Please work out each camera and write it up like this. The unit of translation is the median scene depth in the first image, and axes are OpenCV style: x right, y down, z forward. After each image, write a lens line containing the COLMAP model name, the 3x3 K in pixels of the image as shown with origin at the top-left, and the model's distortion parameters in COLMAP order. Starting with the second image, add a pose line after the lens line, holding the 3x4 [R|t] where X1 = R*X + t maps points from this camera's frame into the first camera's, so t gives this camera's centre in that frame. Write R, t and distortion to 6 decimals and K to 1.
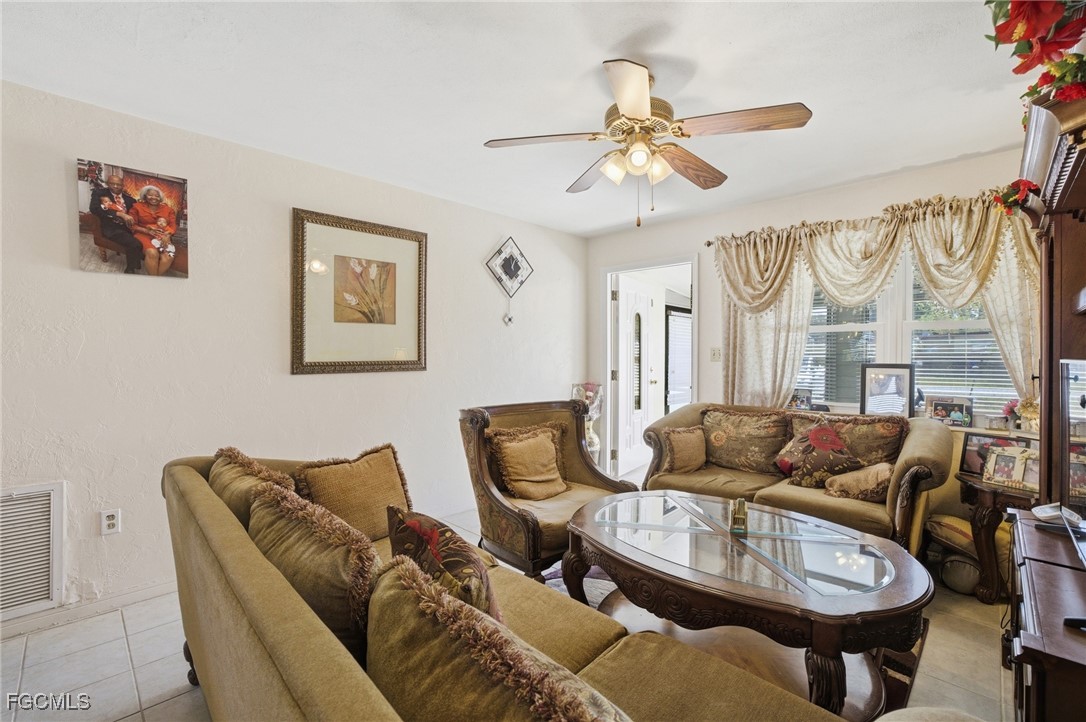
lens RADIAL K [[473.8, 0, 543.4], [0, 473.8, 365.5], [0, 0, 1]] dist [-0.051789, 0.015077]
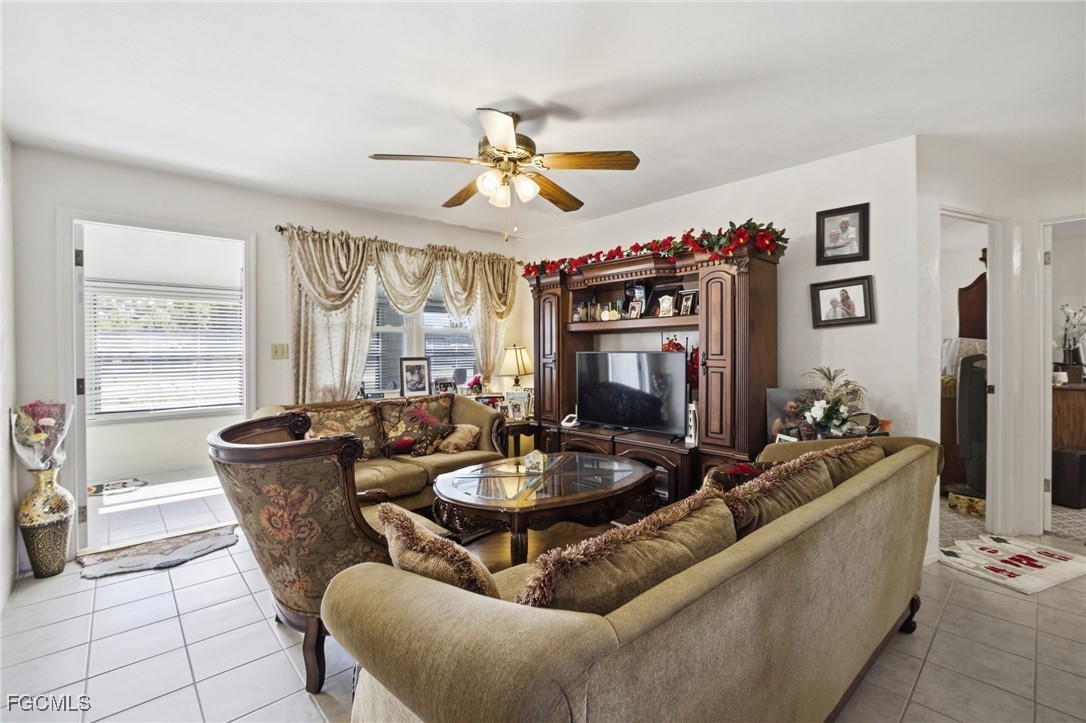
lens RADIAL K [[475.1, 0, 543.1], [0, 475.1, 351.1], [0, 0, 1]] dist [-0.019278, 0.000767]
pose [[0.069417, -0.003920, 0.997580, -0.906902], [0.031505, 0.999502, 0.001736, -0.017572], [-0.997090, 0.031309, 0.069506, 0.769676]]
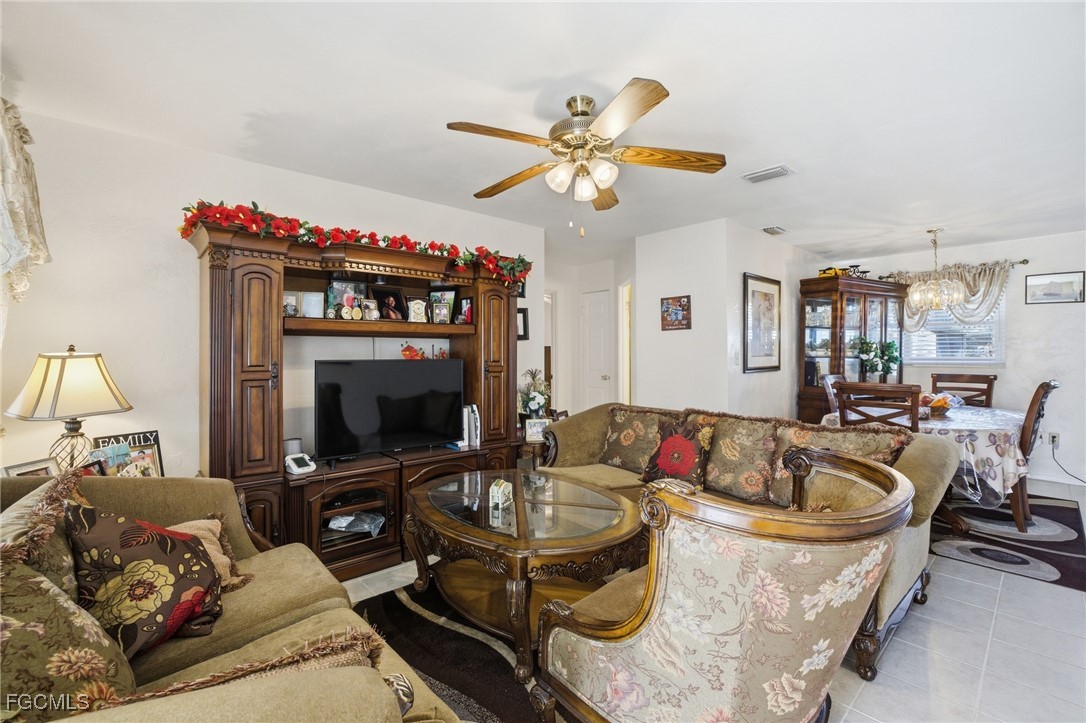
lens RADIAL K [[467.1, 0, 550.3], [0, 467.1, 353.1], [0, 0, 1]] dist [-0.043850, 0.013916]
pose [[-0.996458, -0.000079, 0.084096, 0.134233], [0.002169, 0.999643, 0.026637, -0.057387], [-0.084068, 0.026725, -0.996102, 1.866545]]
